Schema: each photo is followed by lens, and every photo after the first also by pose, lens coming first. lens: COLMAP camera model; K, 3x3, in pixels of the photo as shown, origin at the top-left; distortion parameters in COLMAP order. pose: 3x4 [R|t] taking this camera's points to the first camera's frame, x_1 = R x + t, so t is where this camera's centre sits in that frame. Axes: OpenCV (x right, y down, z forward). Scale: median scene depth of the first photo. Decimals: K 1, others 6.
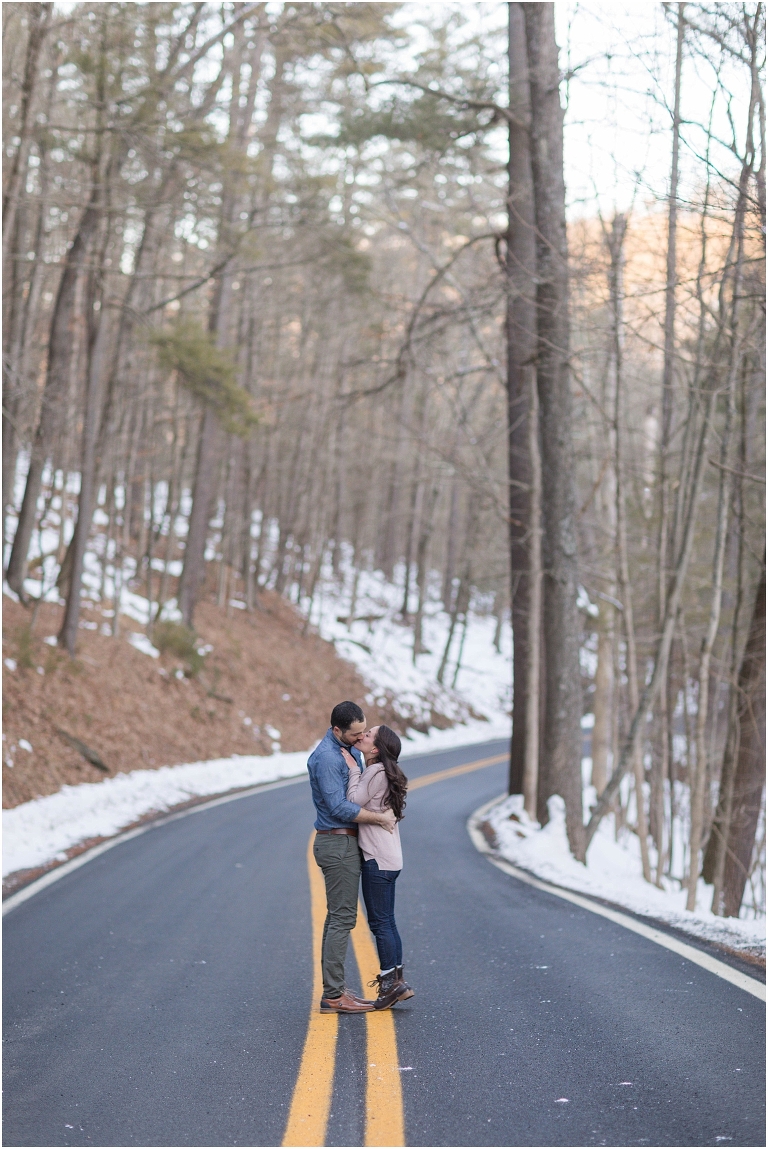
lens RADIAL K [[3157.4, 0, 384.0], [0, 3157.4, 574.5], [0, 0, 1]] dist [0.027753, -0.849314]
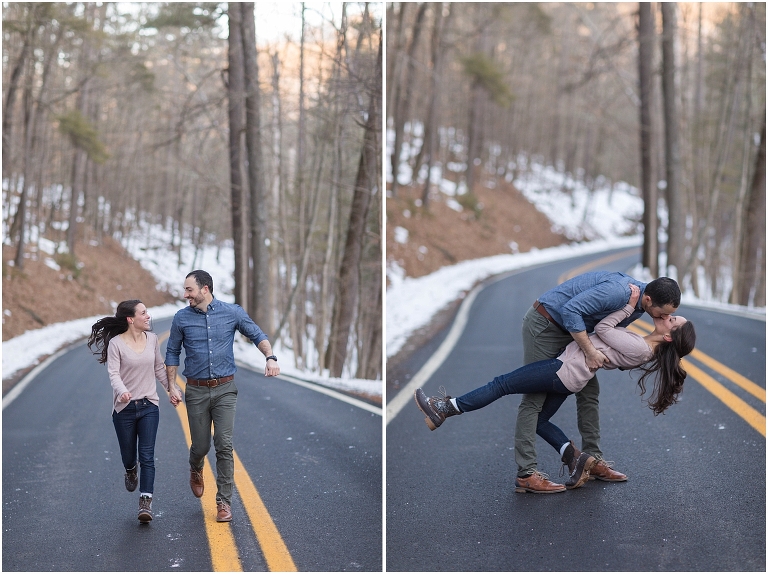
lens RADIAL K [[1828.7, 0, 384.0], [0, 1828.7, 287.0], [0, 0, 1]] dist [-0.302791, -0.046107]
pose [[0.989342, -0.021345, 0.144040, -0.032316], [0.015455, 0.999003, 0.041886, -0.009123], [-0.144791, -0.039213, 0.988685, -0.210523]]
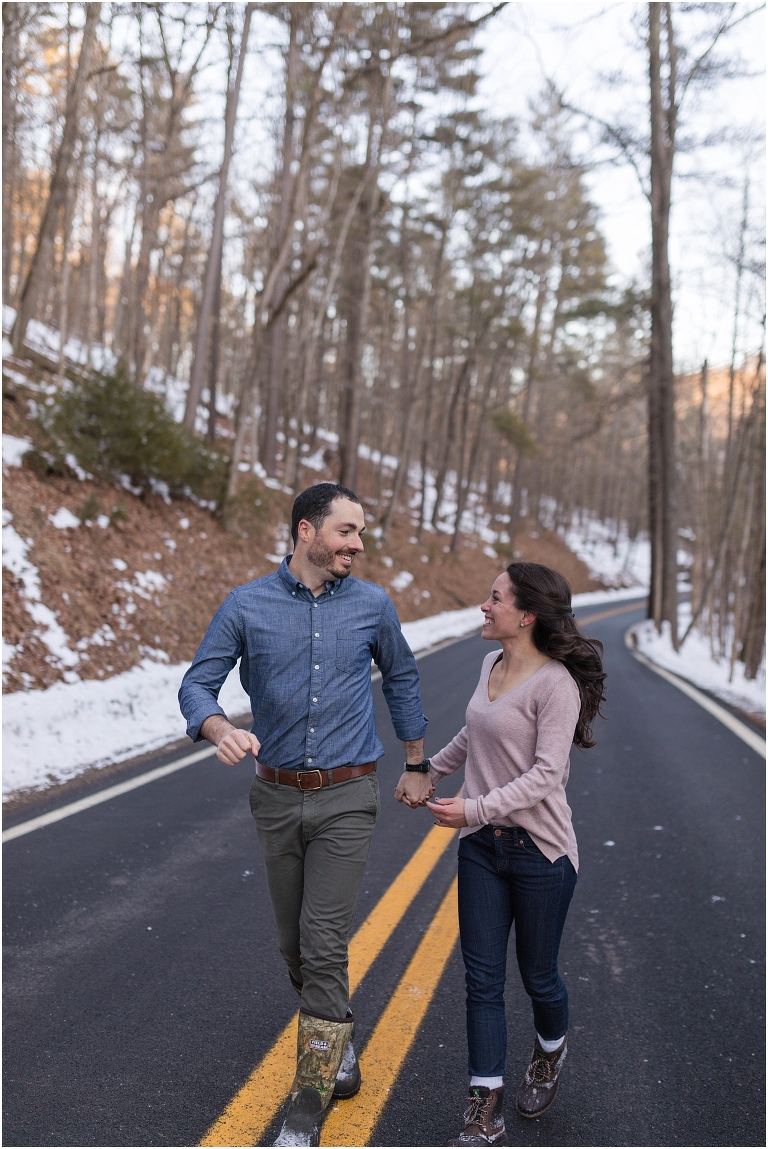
lens RADIAL K [[1121.1, 0, 373.6], [0, 1121.1, 576.8], [0, 0, 1]] dist [-0.001390, -0.002190]
pose [[0.974466, 0.010589, -0.224285, 0.025328], [-0.001875, 0.999236, 0.039031, 0.008887], [0.224527, -0.037614, 0.973742, 0.183979]]
